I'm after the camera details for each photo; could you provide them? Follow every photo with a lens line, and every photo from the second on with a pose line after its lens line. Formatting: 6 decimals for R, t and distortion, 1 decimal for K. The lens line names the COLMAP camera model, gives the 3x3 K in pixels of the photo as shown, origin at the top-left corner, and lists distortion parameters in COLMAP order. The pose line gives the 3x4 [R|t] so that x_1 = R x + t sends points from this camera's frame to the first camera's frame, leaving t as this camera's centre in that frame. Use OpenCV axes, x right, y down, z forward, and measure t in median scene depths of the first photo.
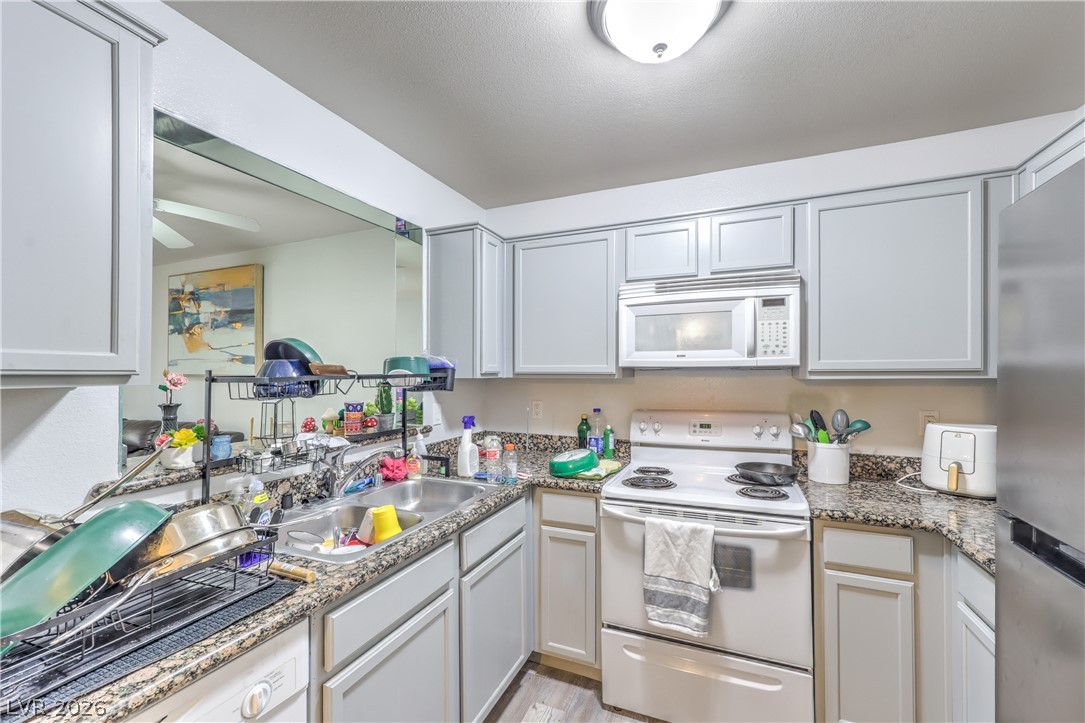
lens RADIAL K [[442.5, 0, 541.0], [0, 442.5, 371.0], [0, 0, 1]] dist [-0.000814, 0.000539]
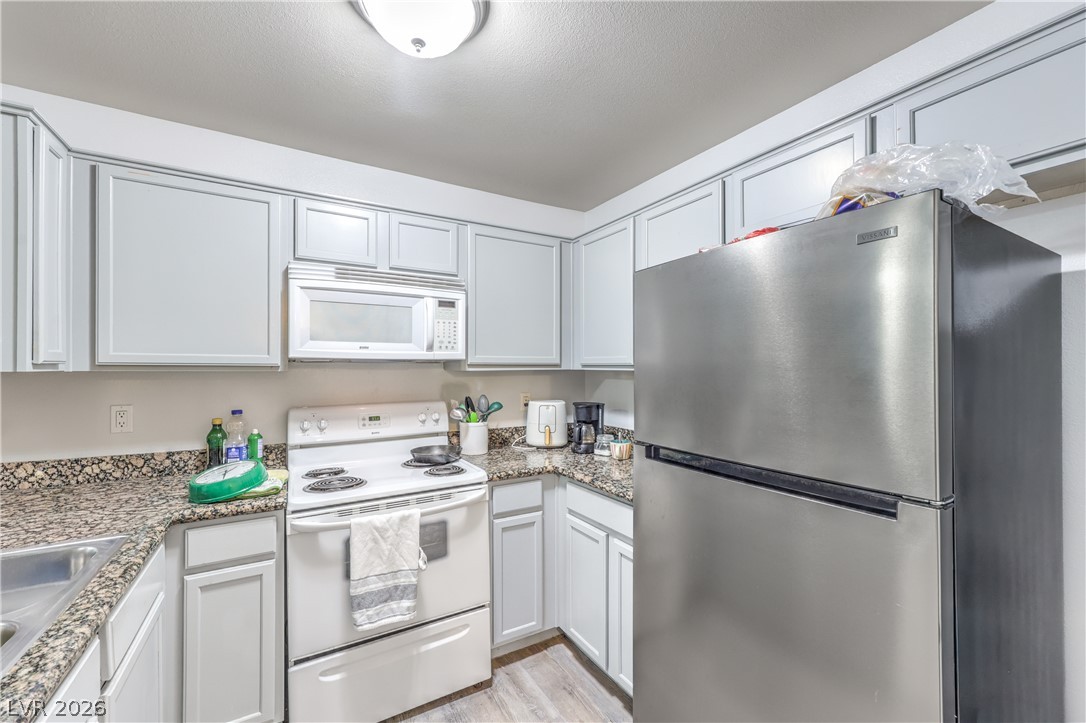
lens RADIAL K [[442.9, 0, 544.7], [0, 442.9, 367.4], [0, 0, 1]] dist [-0.000814, 0.000539]
pose [[0.590802, 0.003643, 0.806809, -0.244990], [-0.004334, 0.999990, -0.001342, 0.009704], [-0.806805, -0.002704, 0.590811, 0.110494]]
